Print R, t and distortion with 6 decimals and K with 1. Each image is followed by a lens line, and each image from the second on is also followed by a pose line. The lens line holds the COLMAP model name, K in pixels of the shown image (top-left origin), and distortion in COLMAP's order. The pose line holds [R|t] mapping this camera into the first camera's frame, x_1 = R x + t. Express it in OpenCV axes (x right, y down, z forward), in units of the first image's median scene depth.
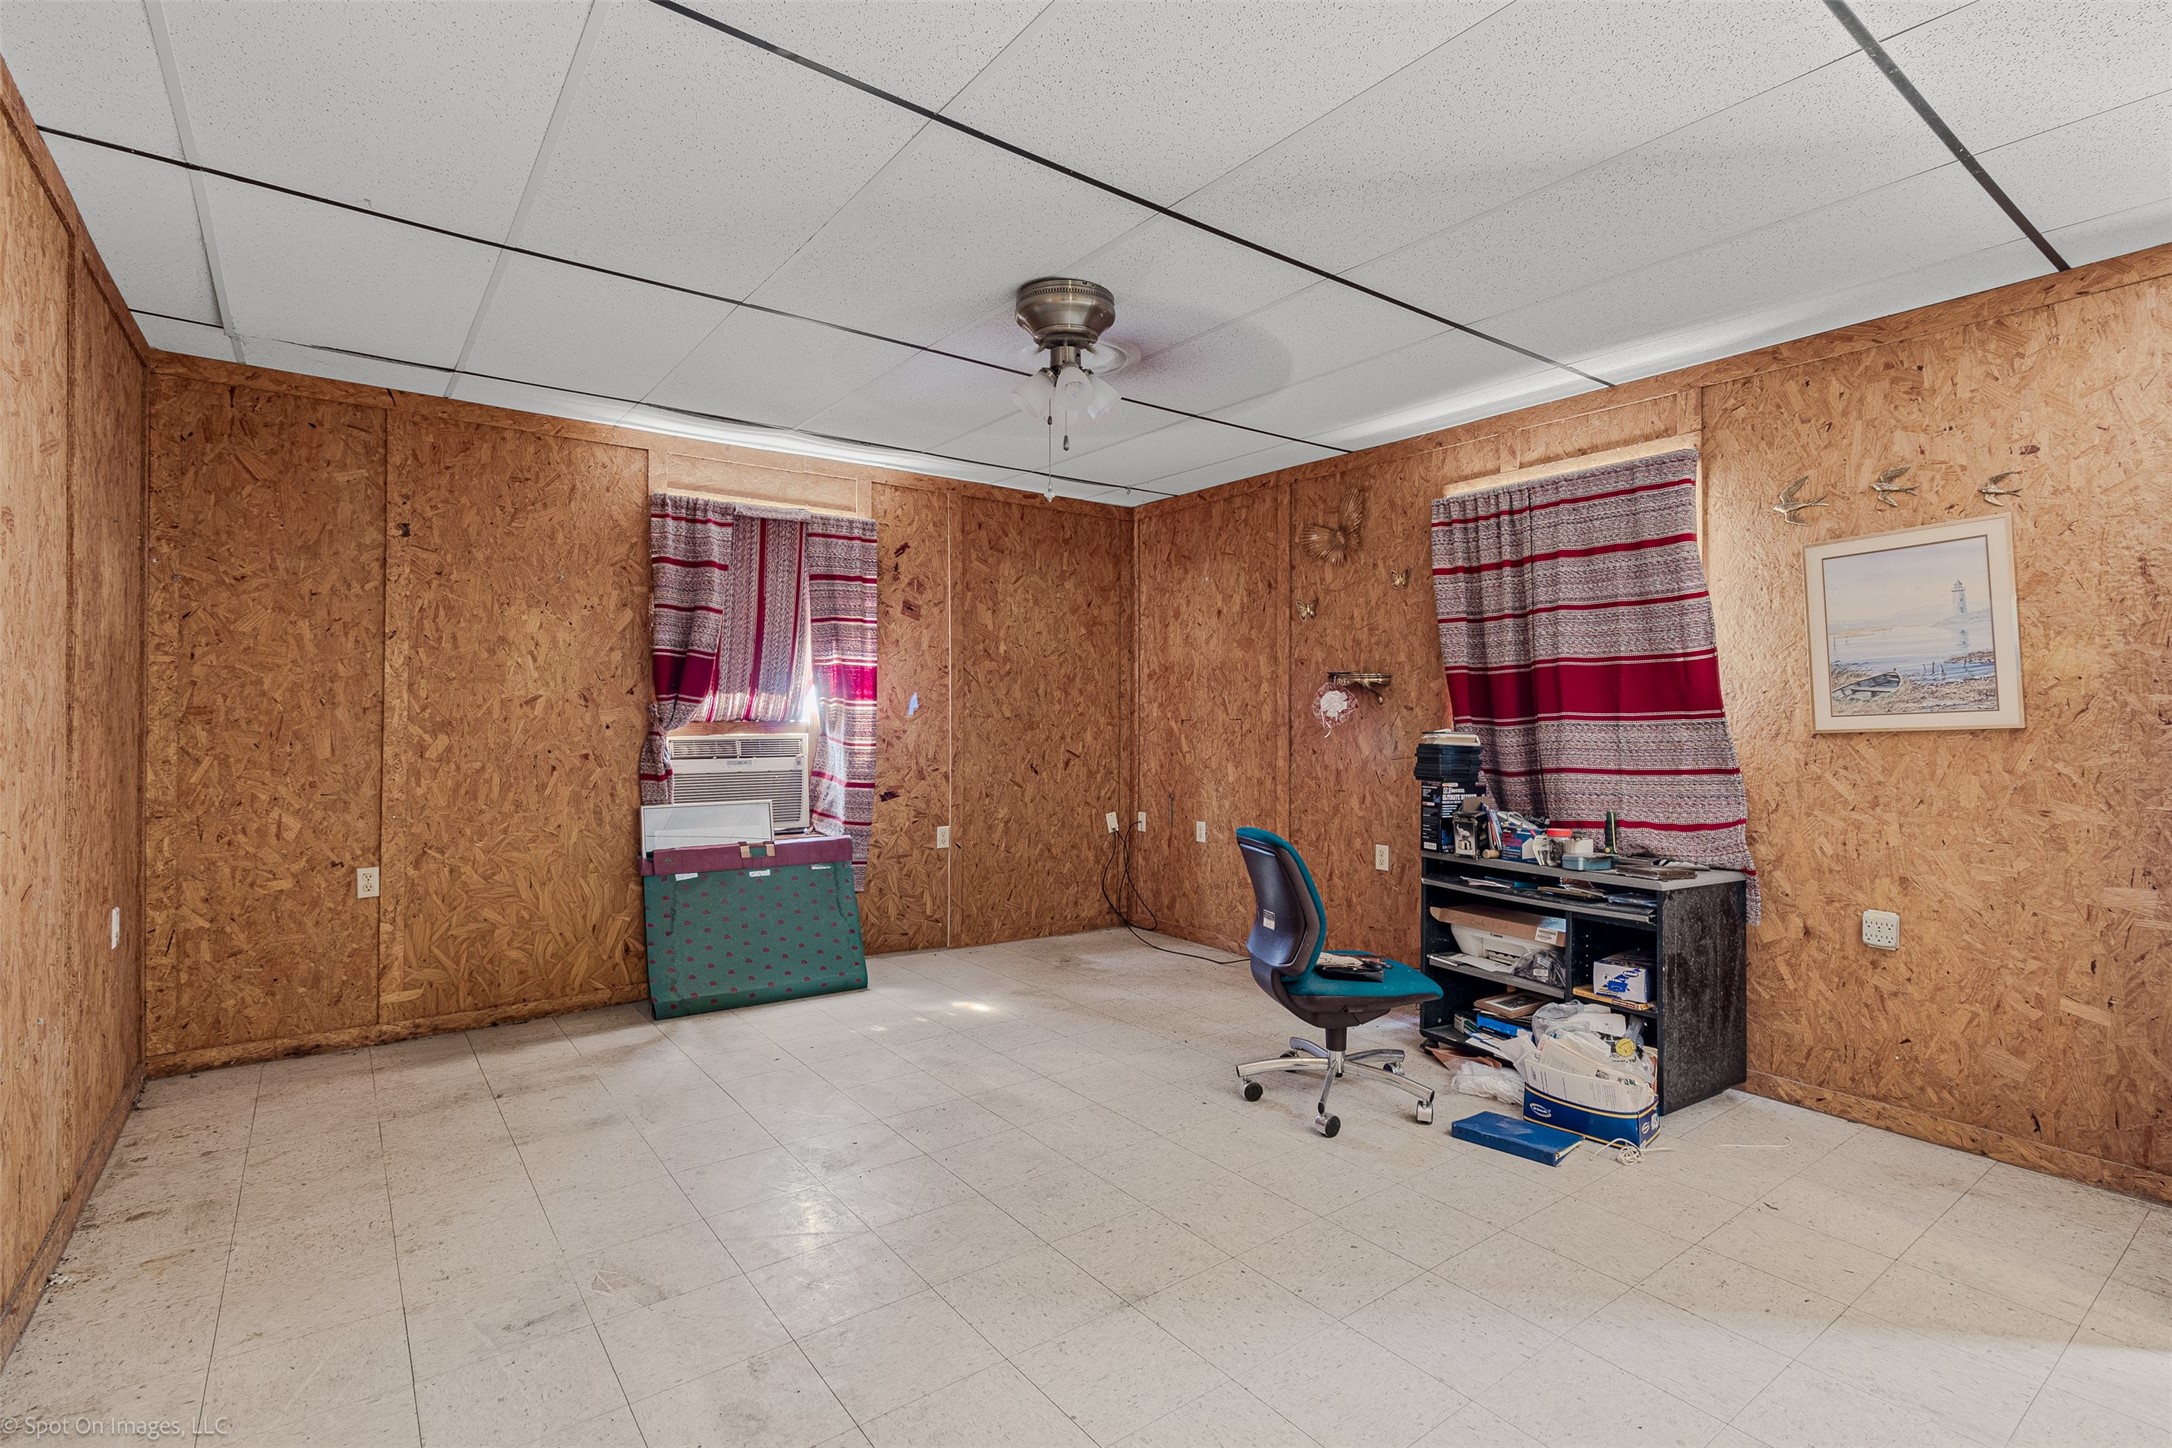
lens RADIAL K [[1013.5, 0, 1088.7], [0, 1013.5, 708.4], [0, 0, 1]] dist [0.002100, 0.000418]
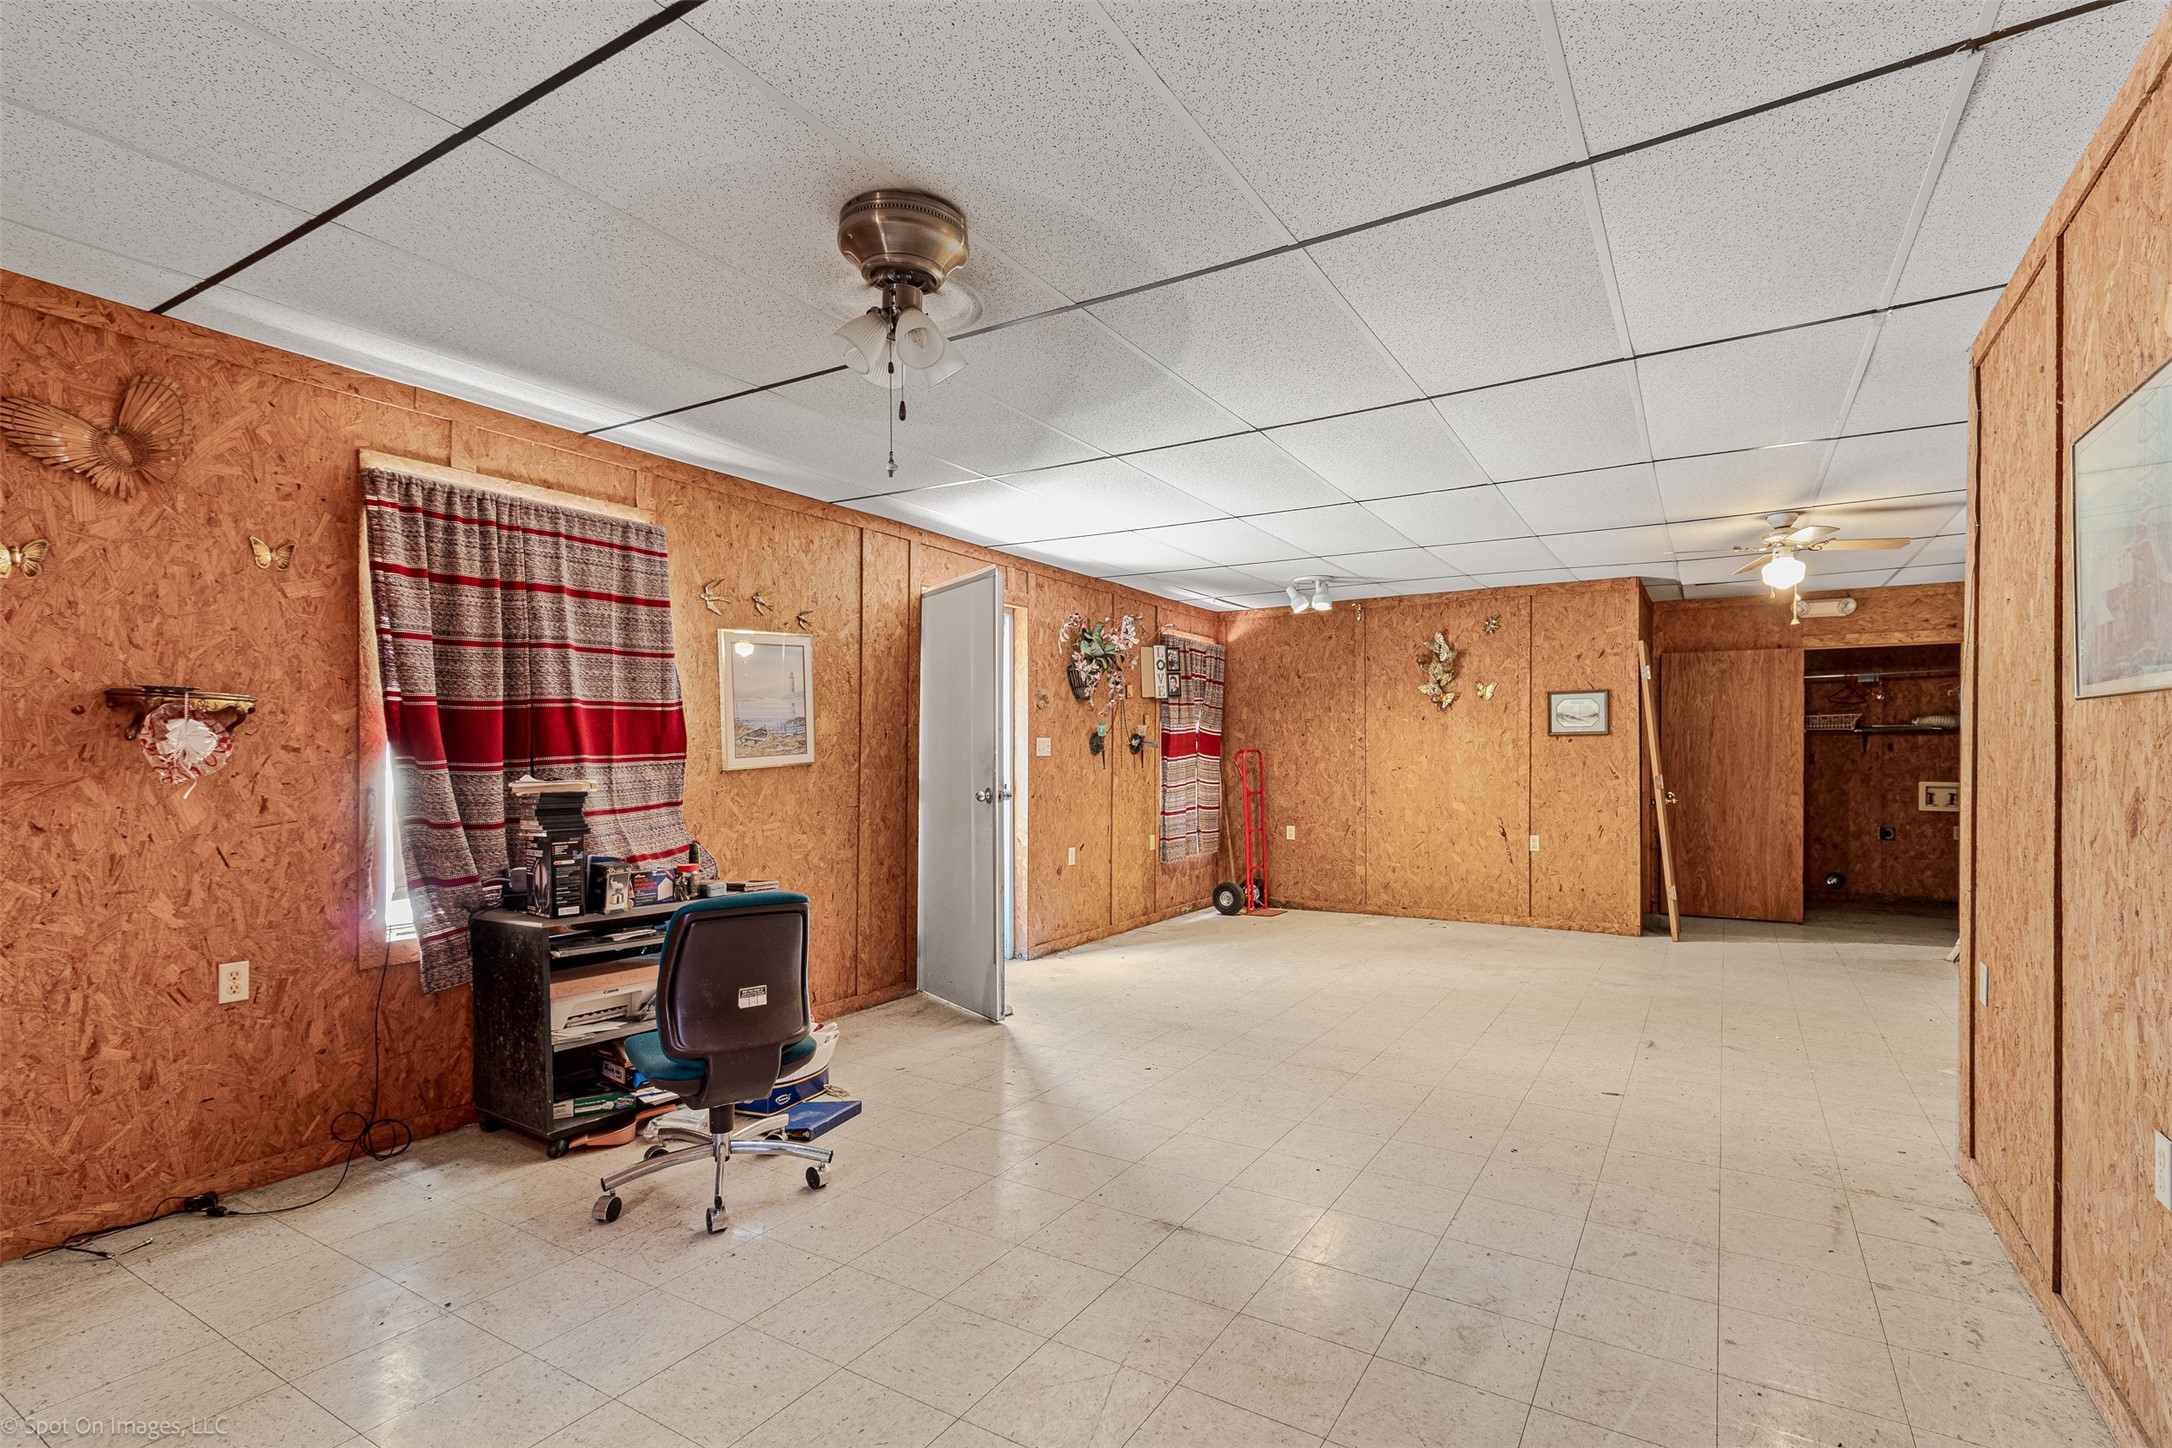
lens RADIAL K [[1009.4, 0, 1116.5], [0, 1009.4, 756.6], [0, 0, 1]] dist [0.001144, 0.000169]
pose [[-0.376658, -0.002588, 0.926349, -0.639315], [-0.004169, 0.999991, 0.001098, 0.002292], [-0.926343, -0.003448, -0.376665, 0.908420]]
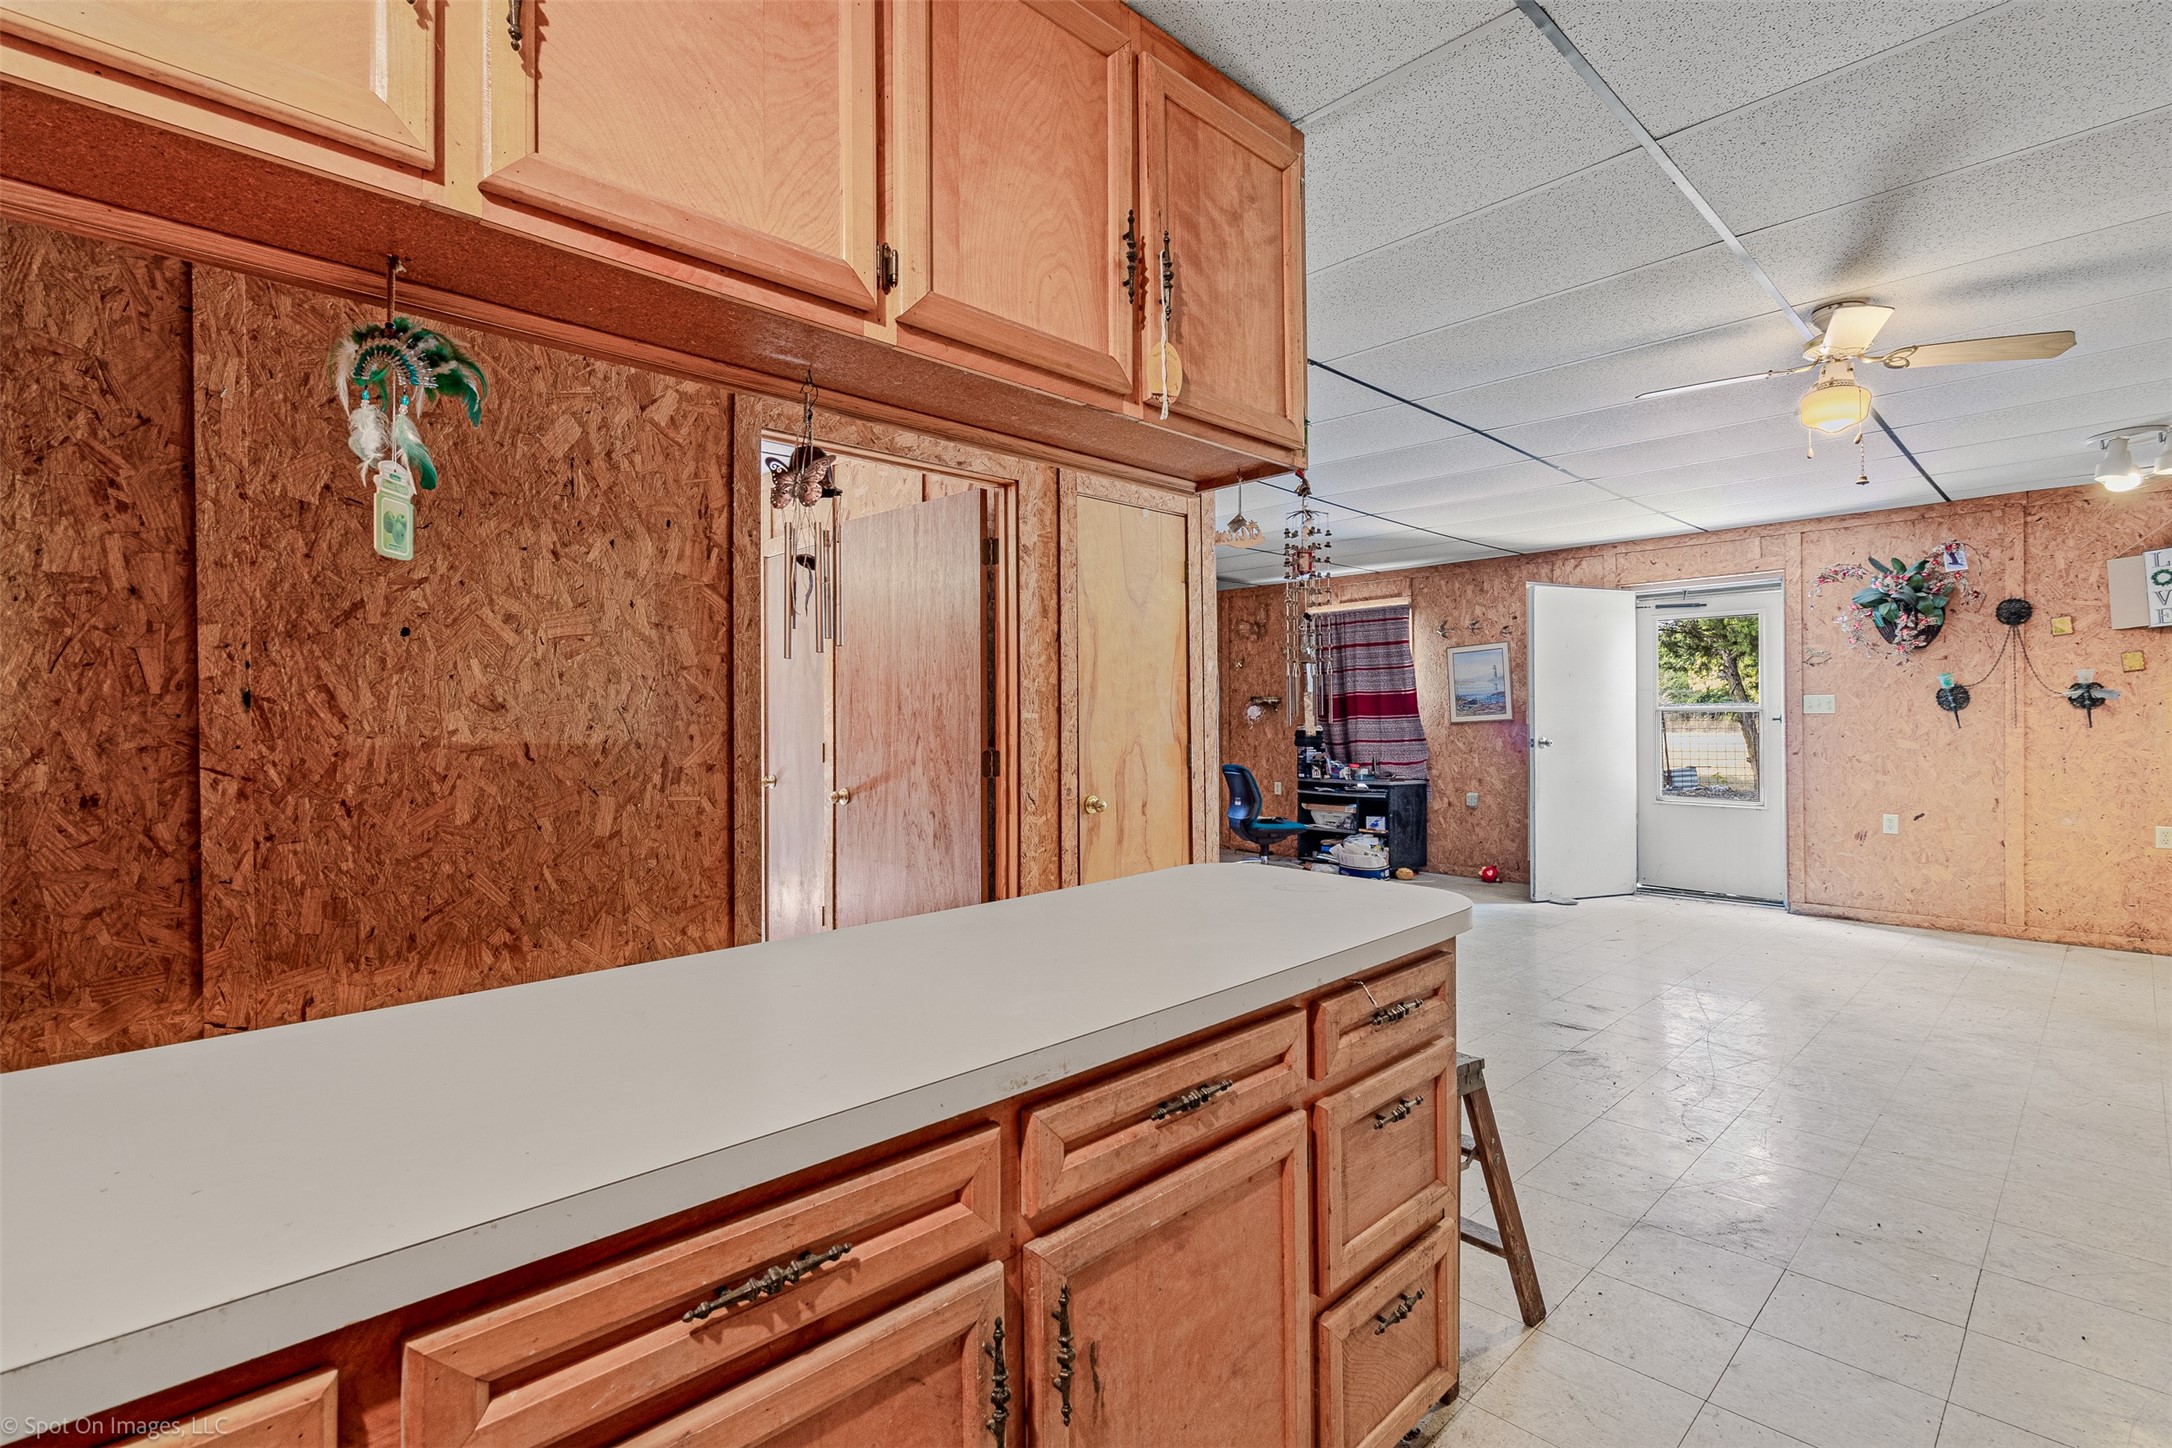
lens RADIAL K [[1013.5, 0, 1088.7], [0, 1013.5, 708.4], [0, 0, 1]] dist [0.002100, 0.000418]
pose [[0.992163, -0.002923, 0.124918, -0.420318], [0.004158, 0.999945, -0.009629, 0.007180], [-0.124883, 0.010073, 0.992120, -1.197604]]
